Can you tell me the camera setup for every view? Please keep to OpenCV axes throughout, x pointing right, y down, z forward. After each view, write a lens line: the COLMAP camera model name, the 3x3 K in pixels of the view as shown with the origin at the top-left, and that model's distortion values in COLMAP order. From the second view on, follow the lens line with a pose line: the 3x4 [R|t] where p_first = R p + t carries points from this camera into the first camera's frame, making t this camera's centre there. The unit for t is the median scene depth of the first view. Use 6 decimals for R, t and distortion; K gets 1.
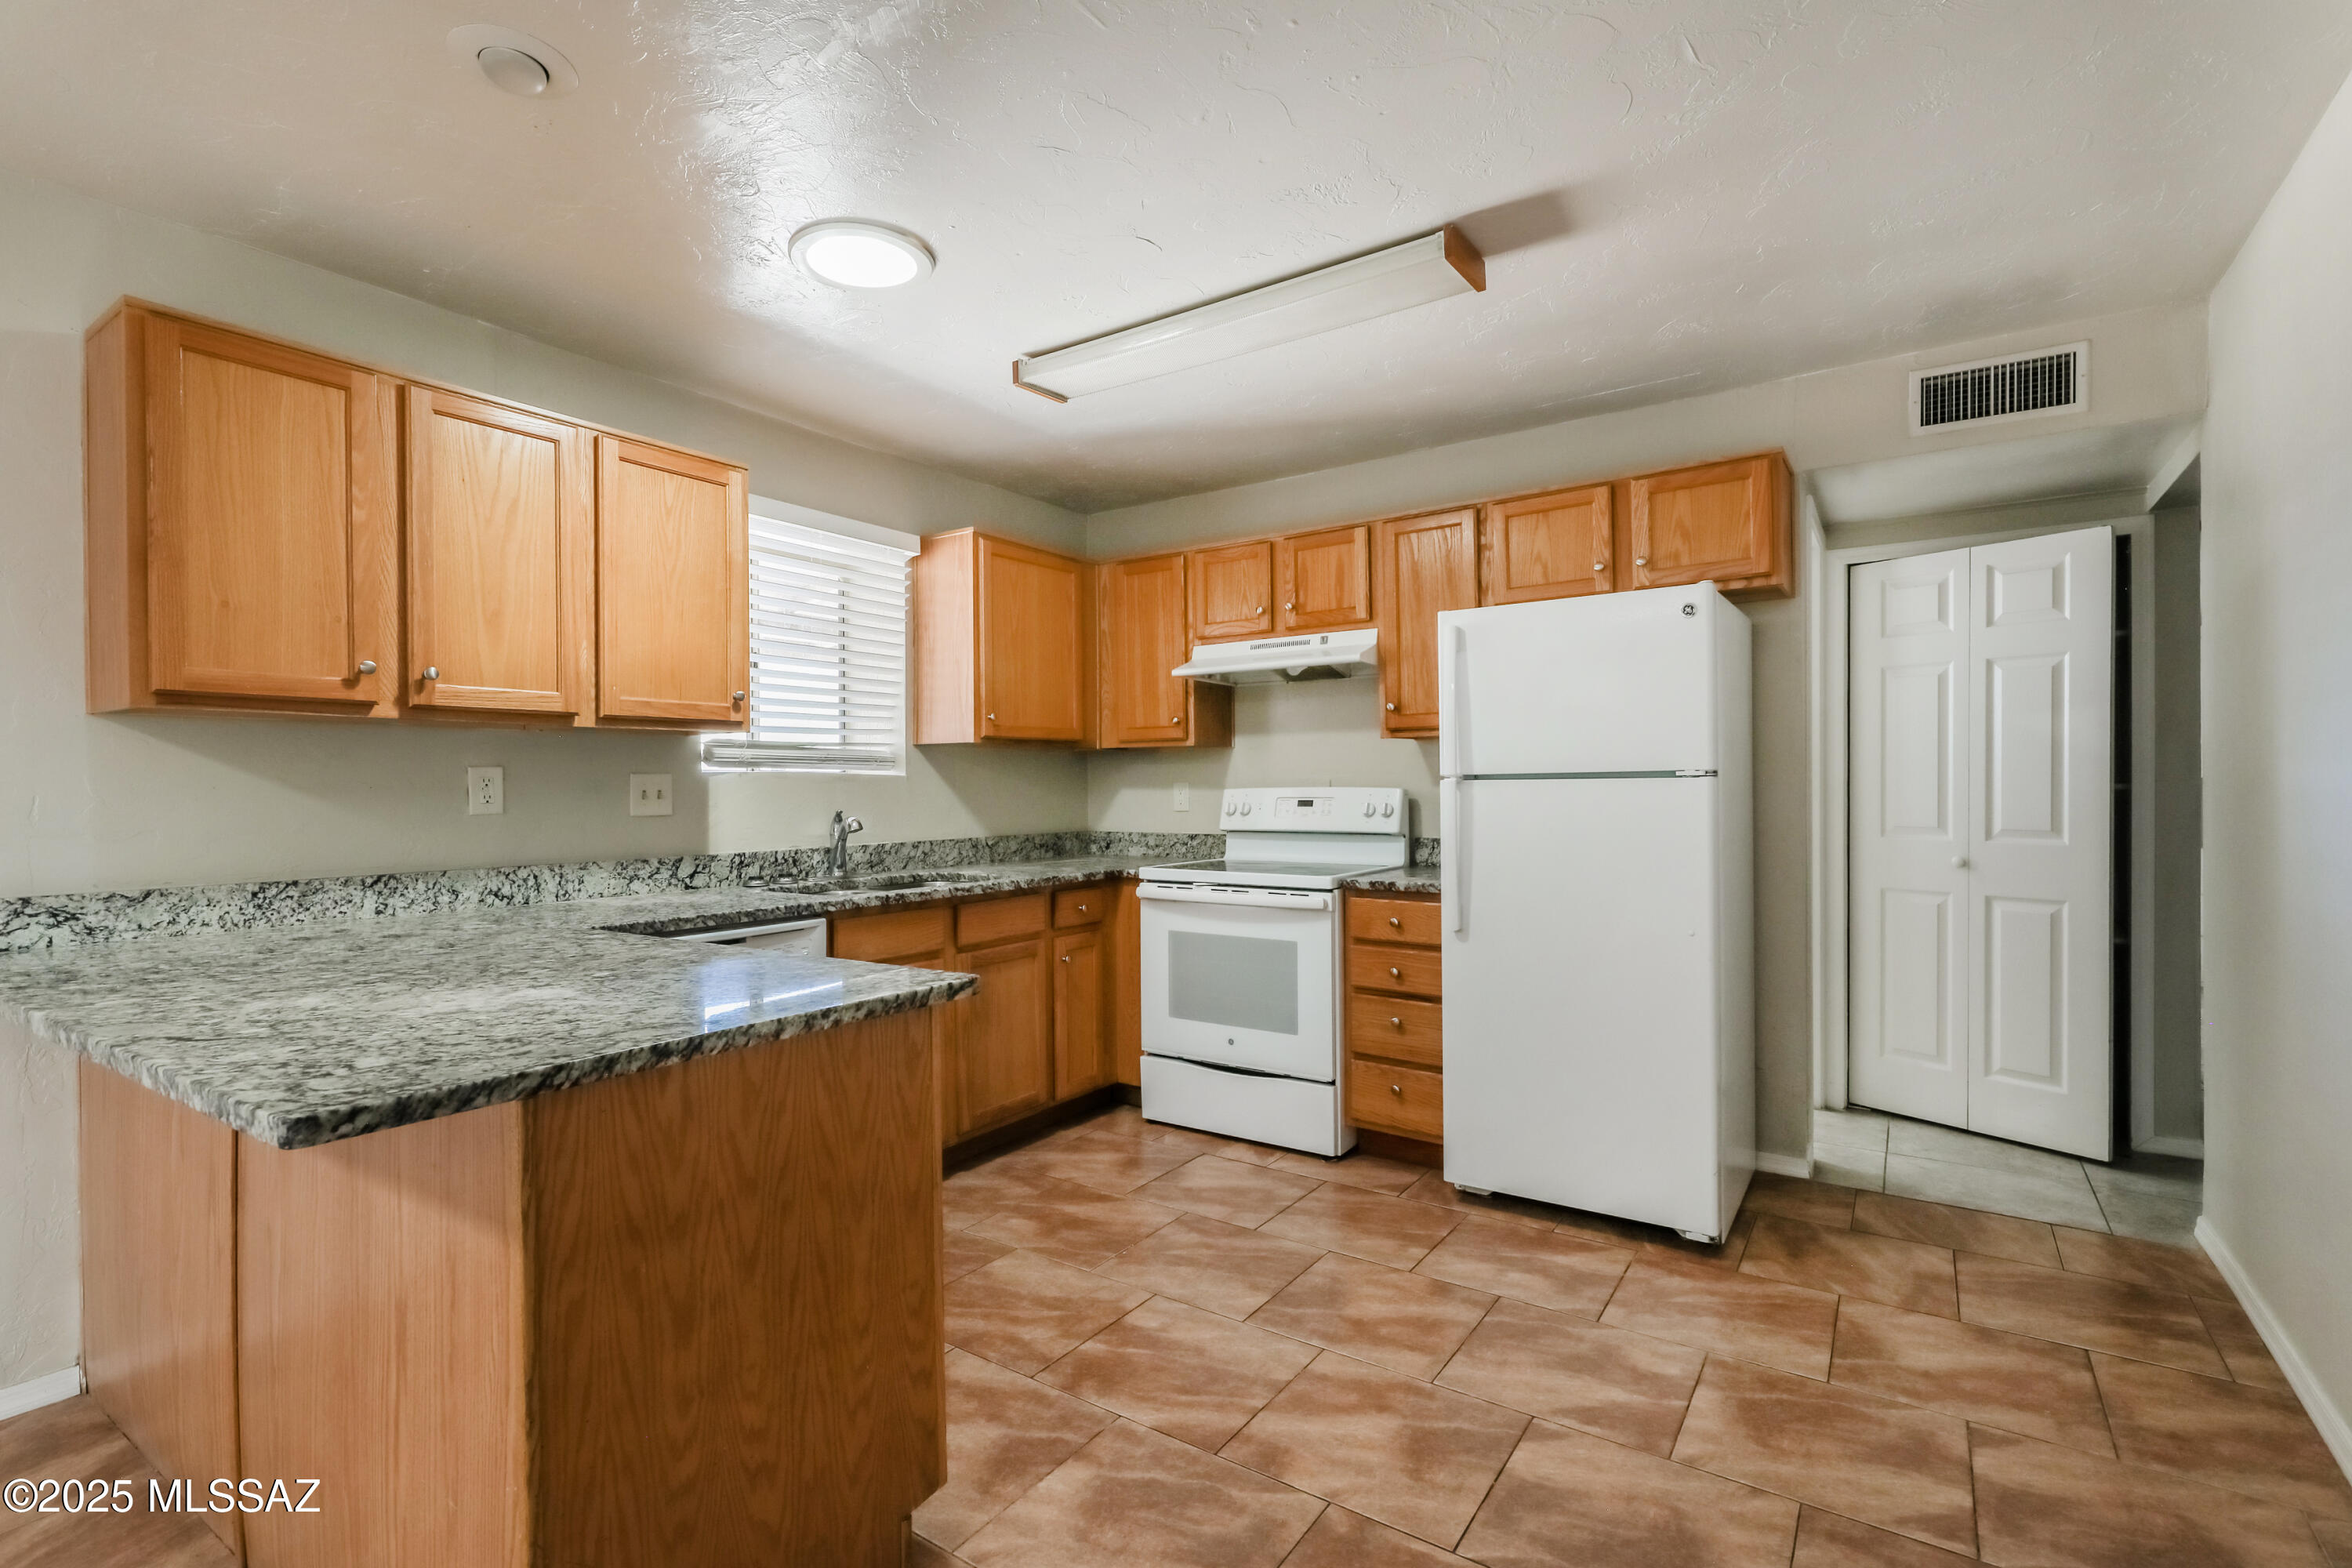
lens RADIAL K [[1056.4, 0, 1178.4], [0, 1056.4, 786.4], [0, 0, 1]] dist [0.001473, 0.000544]
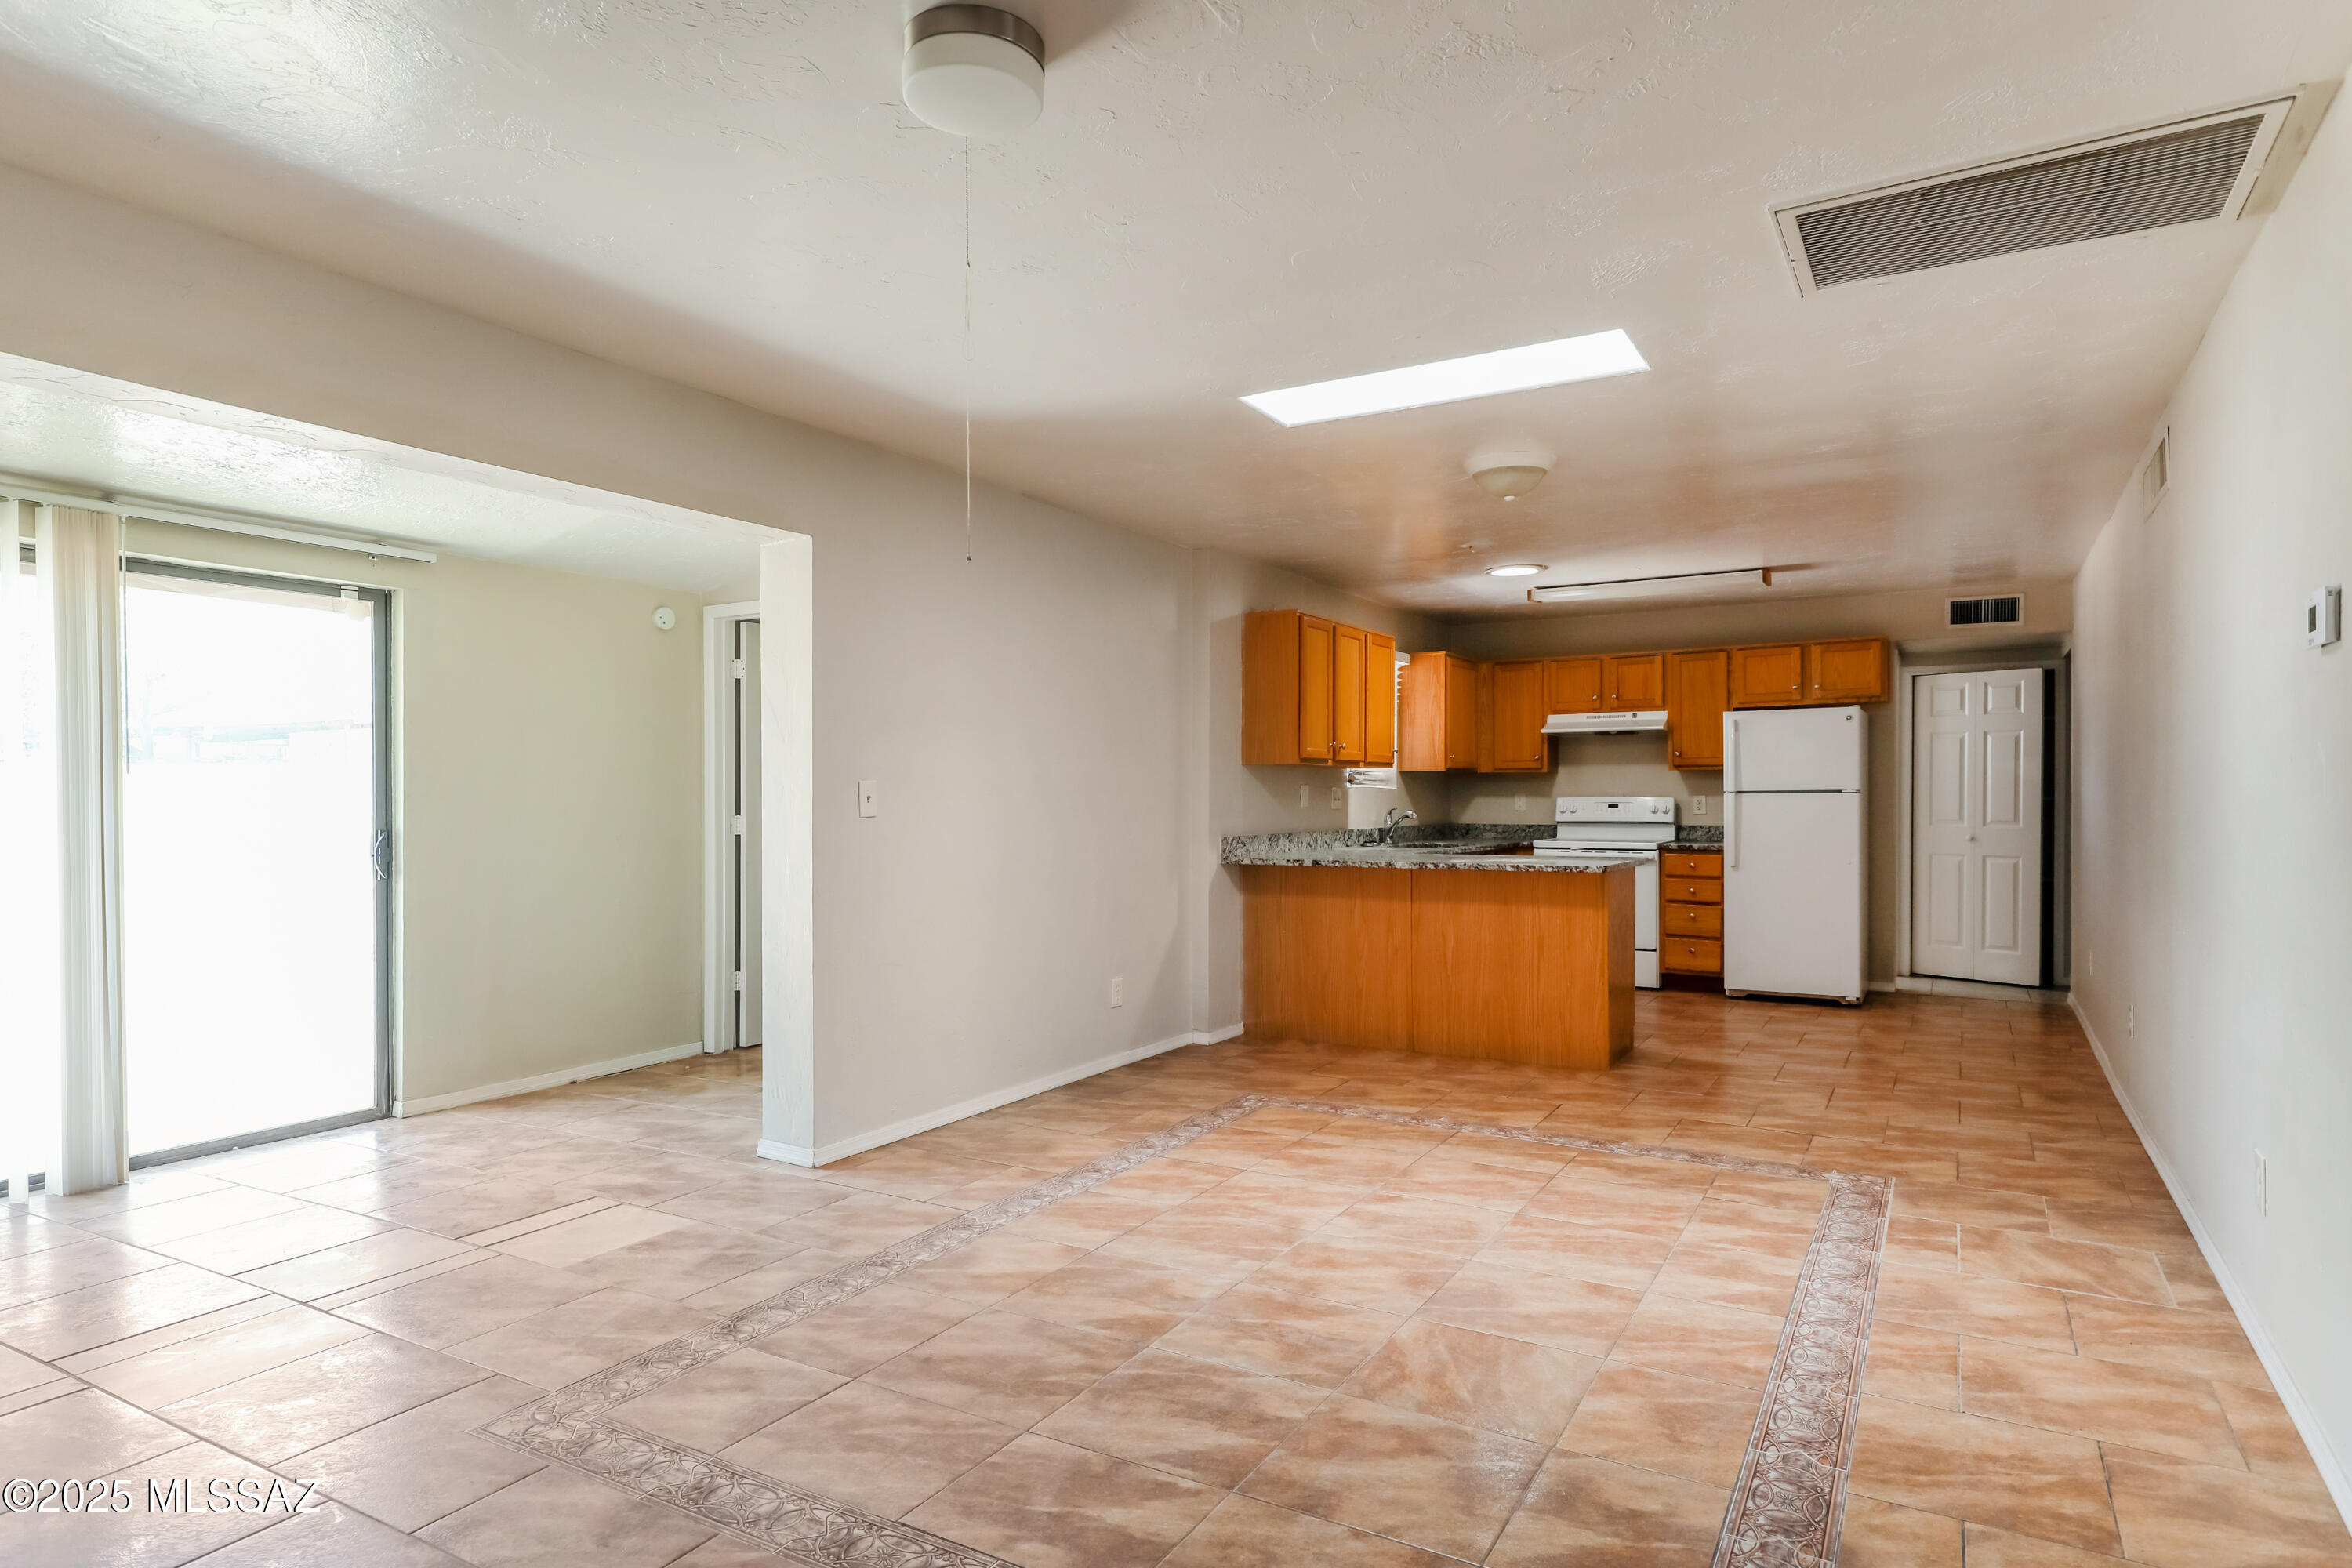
lens RADIAL K [[1308.5, 0, 1199.9], [0, 1308.5, 806.1], [0, 0, 1]] dist [0.023305, -0.002123]
pose [[0.996736, 0.004026, 0.080625, -0.929641], [-0.004494, 0.999974, 0.005631, 0.008566], [-0.080600, -0.005975, 0.996729, -1.397855]]
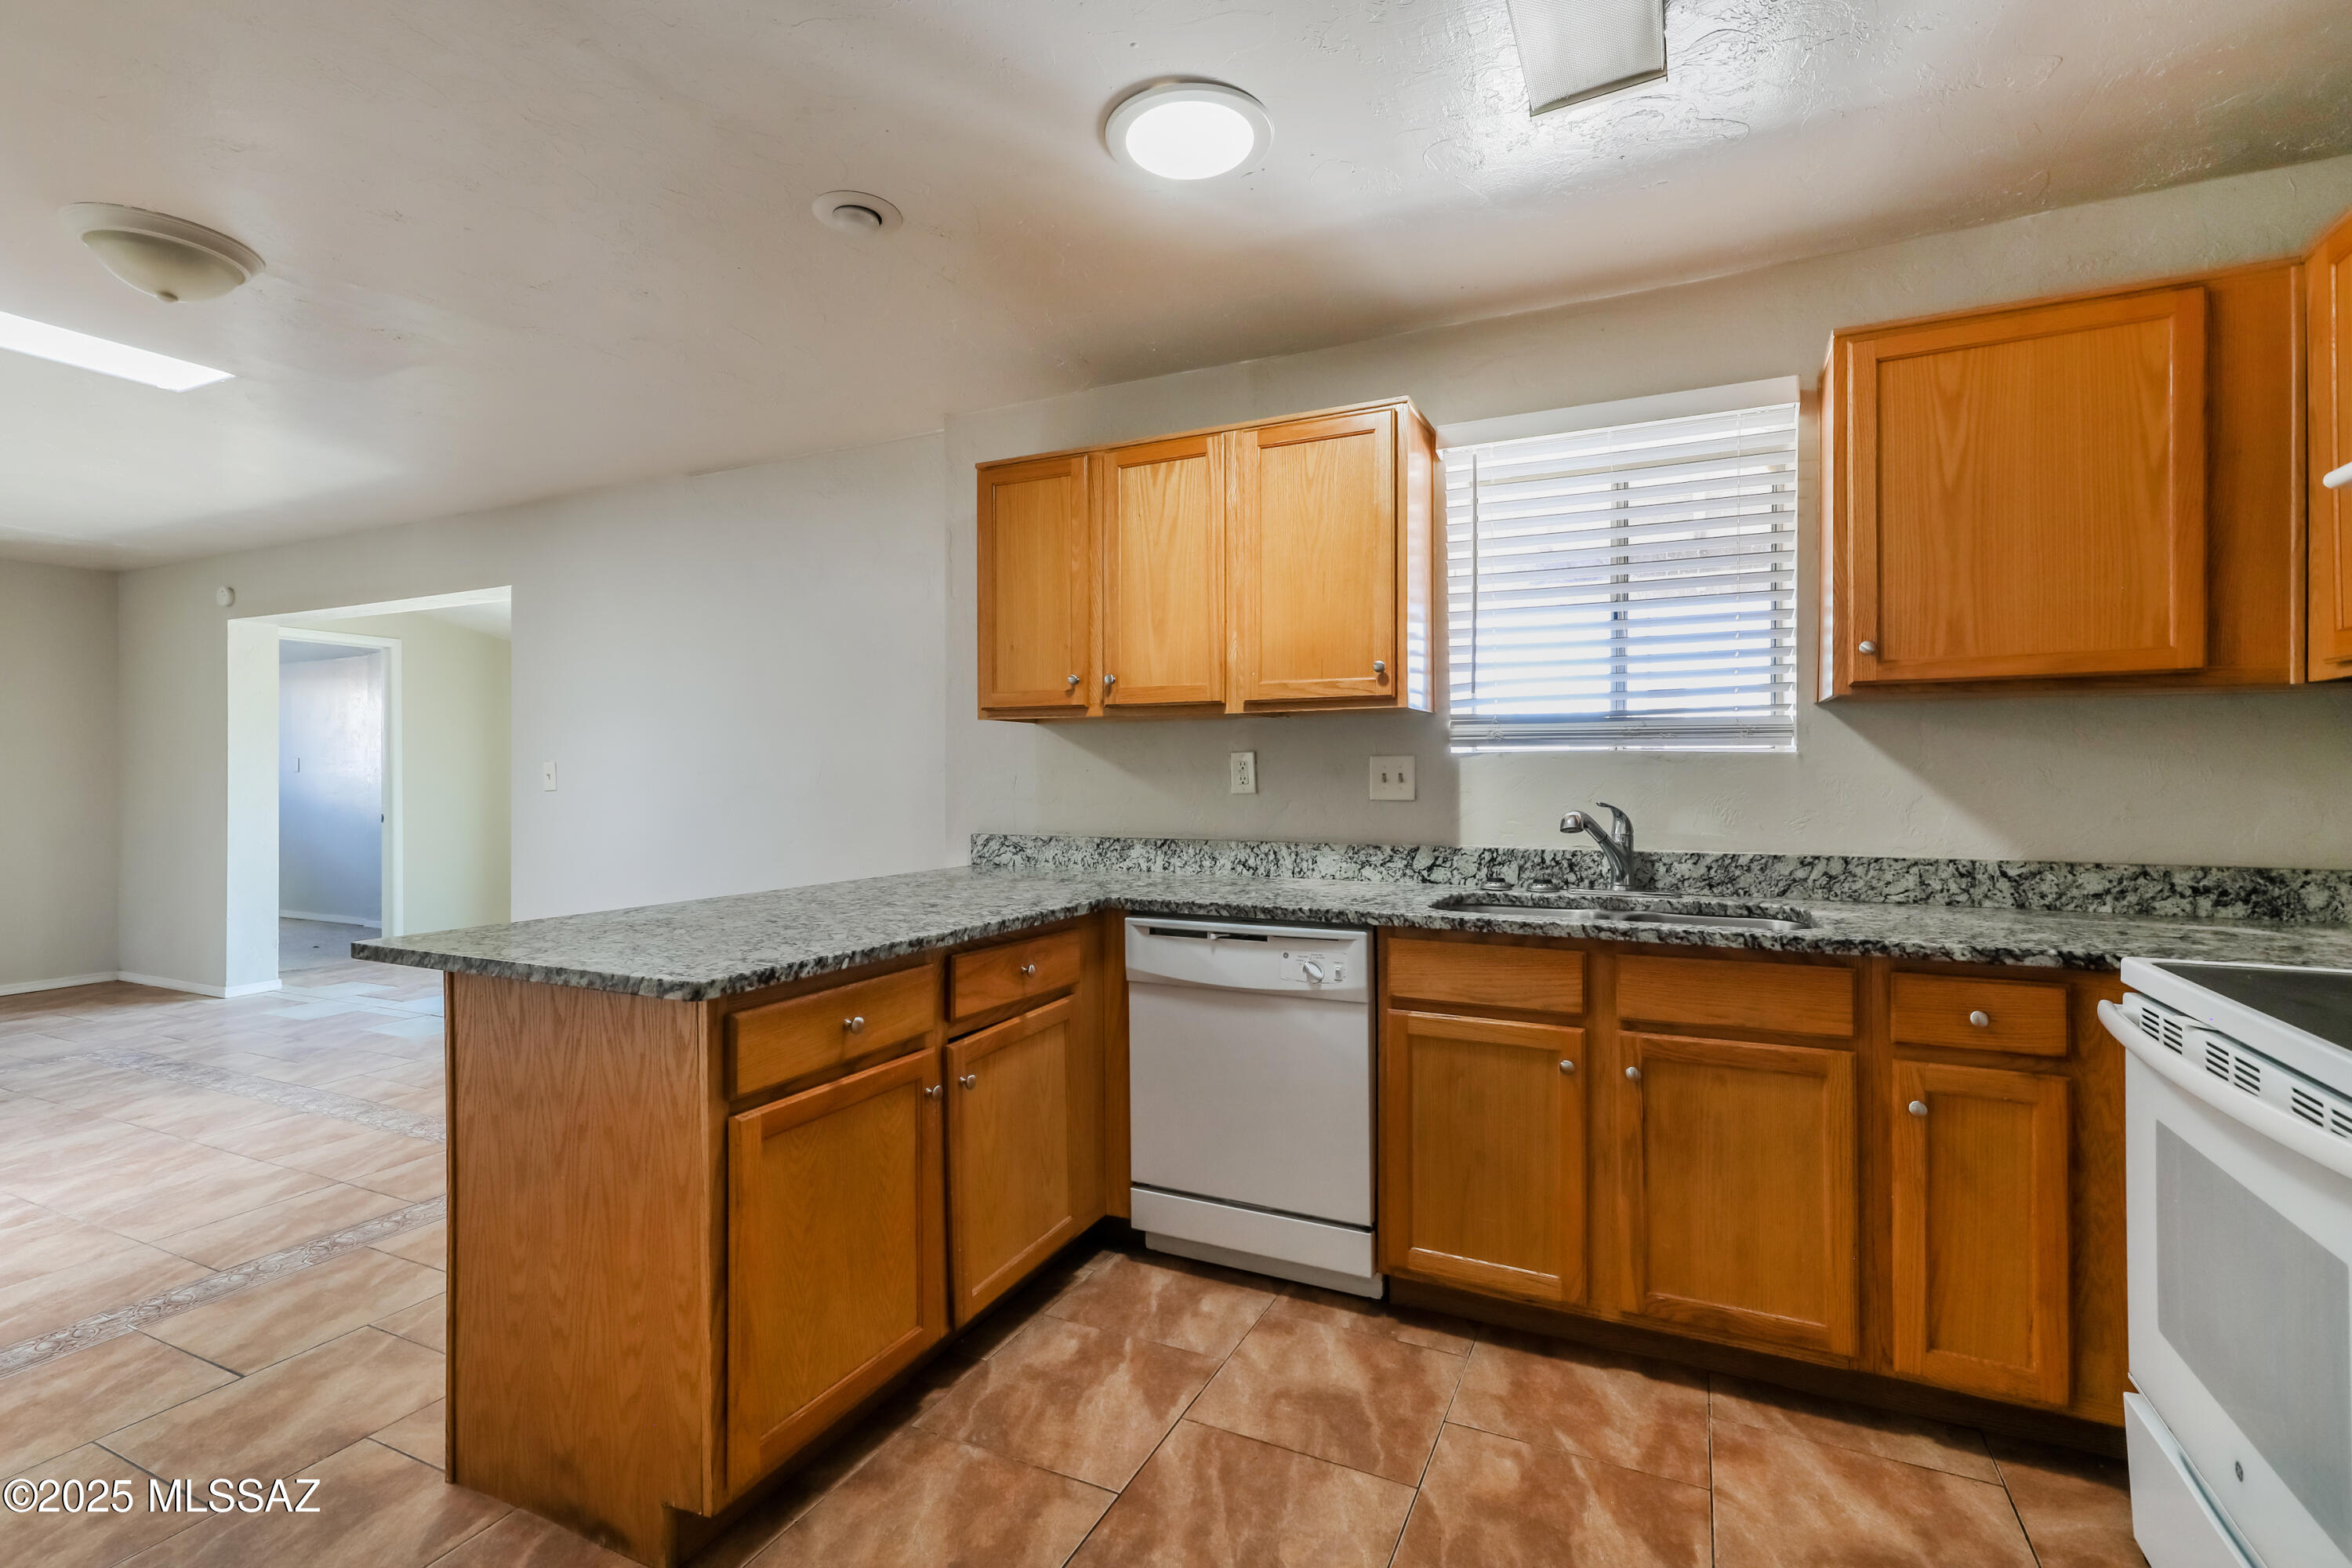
lens RADIAL K [[1056.4, 0, 1181.4], [0, 1056.4, 773.2], [0, 0, 1]] dist [0.001473, 0.000544]
pose [[0.158543, 0.006251, -0.987332, 0.394594], [0.001226, 0.999978, 0.006528, -0.002525], [0.987351, -0.002245, 0.158532, 0.651090]]
